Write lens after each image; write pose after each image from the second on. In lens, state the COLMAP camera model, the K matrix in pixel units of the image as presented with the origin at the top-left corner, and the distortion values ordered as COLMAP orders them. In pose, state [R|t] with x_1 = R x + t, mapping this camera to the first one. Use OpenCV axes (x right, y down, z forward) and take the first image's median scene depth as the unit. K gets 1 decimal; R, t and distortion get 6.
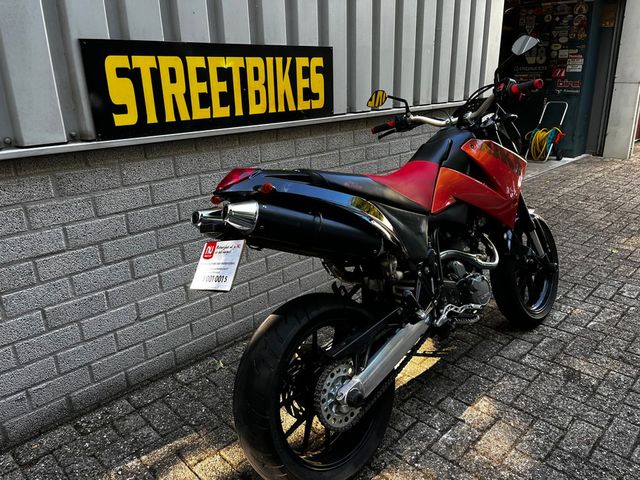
lens RADIAL K [[489.0, 0, 319.6], [0, 489.0, 243.7], [0, 0, 1]] dist [0.058310, -0.085667]
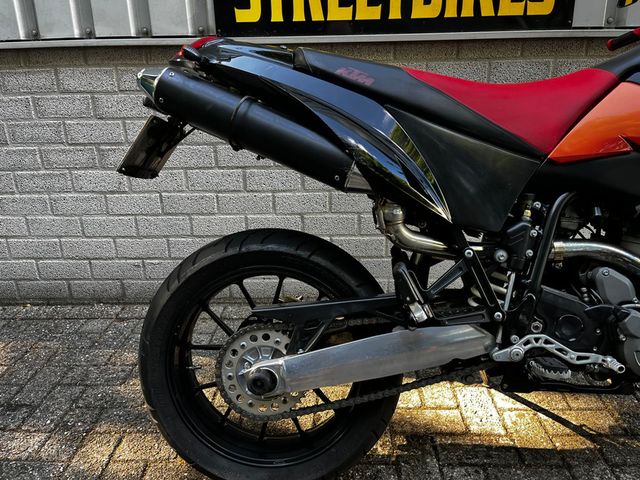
lens RADIAL K [[489.0, 0, 322.2], [0, 489.0, 241.8], [0, 0, 1]] dist [0.058310, -0.085667]
pose [[0.677459, 0.251263, -0.691314, 0.428602], [-0.239161, 0.964024, 0.116014, 0.020348], [0.695594, 0.086740, 0.713179, 0.425659]]
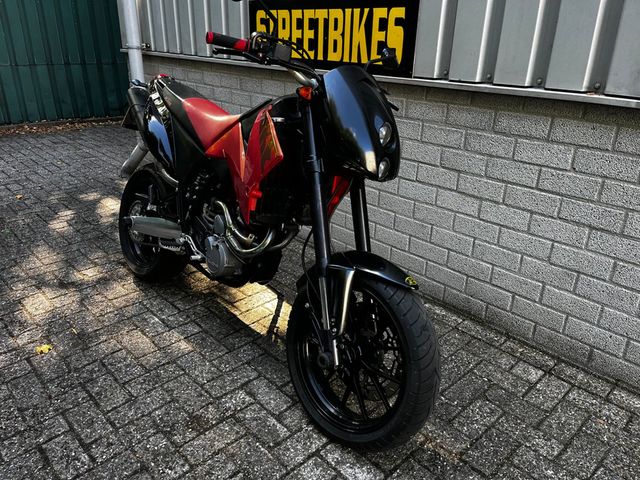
lens RADIAL K [[489.0, 0, 319.7], [0, 489.0, 242.4], [0, 0, 1]] dist [0.058310, -0.085667]
pose [[-0.037766, 0.410403, -0.911122, 1.219904], [-0.351360, 0.848099, 0.396579, -0.393089], [0.935479, 0.335109, 0.112169, 1.109231]]
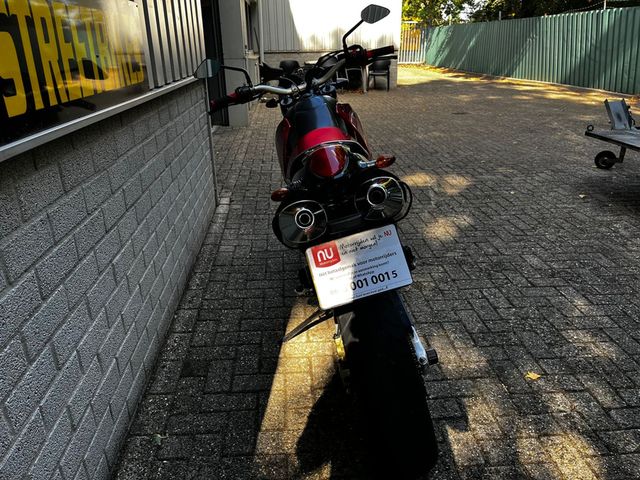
lens RADIAL K [[489.0, 0, 325.7], [0, 489.0, 242.3], [0, 0, 1]] dist [0.058310, -0.085667]
pose [[0.645562, -0.269867, 0.714438, -0.565388], [0.248745, 0.958774, 0.137397, -0.080938], [-0.722064, 0.089014, 0.686076, 0.334685]]
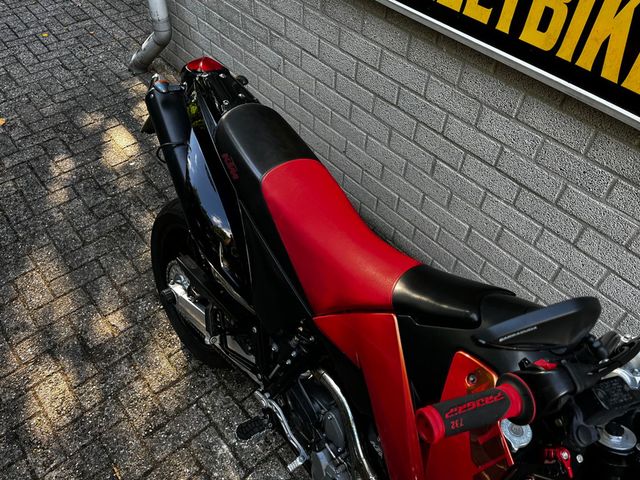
lens RADIAL K [[489.0, 0, 318.6], [0, 489.0, 238.6], [0, 0, 1]] dist [0.058310, -0.085667]
pose [[-0.088177, 0.748772, -0.656936, 0.514319], [-0.362921, 0.590025, 0.721221, -0.519658], [0.927638, 0.302011, 0.219719, 0.793003]]
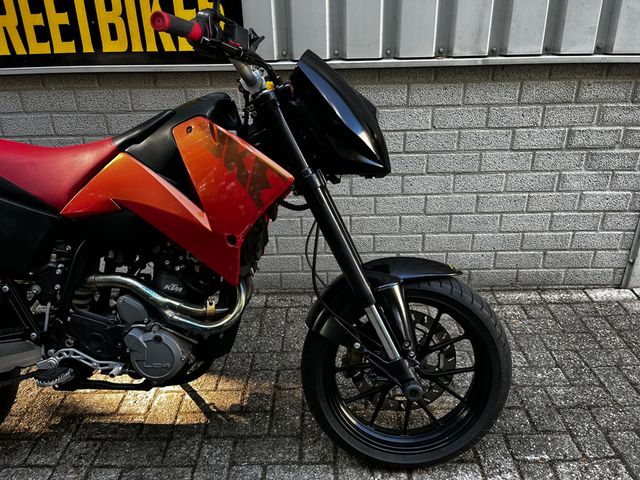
lens RADIAL K [[489.0, 0, 326.2], [0, 489.0, 243.4], [0, 0, 1]] dist [0.058310, -0.085667]
pose [[0.702728, 0.306551, -0.642028, 0.881440], [-0.232440, 0.951815, 0.200050, -0.231418], [0.672417, 0.008652, 0.740122, 0.695458]]
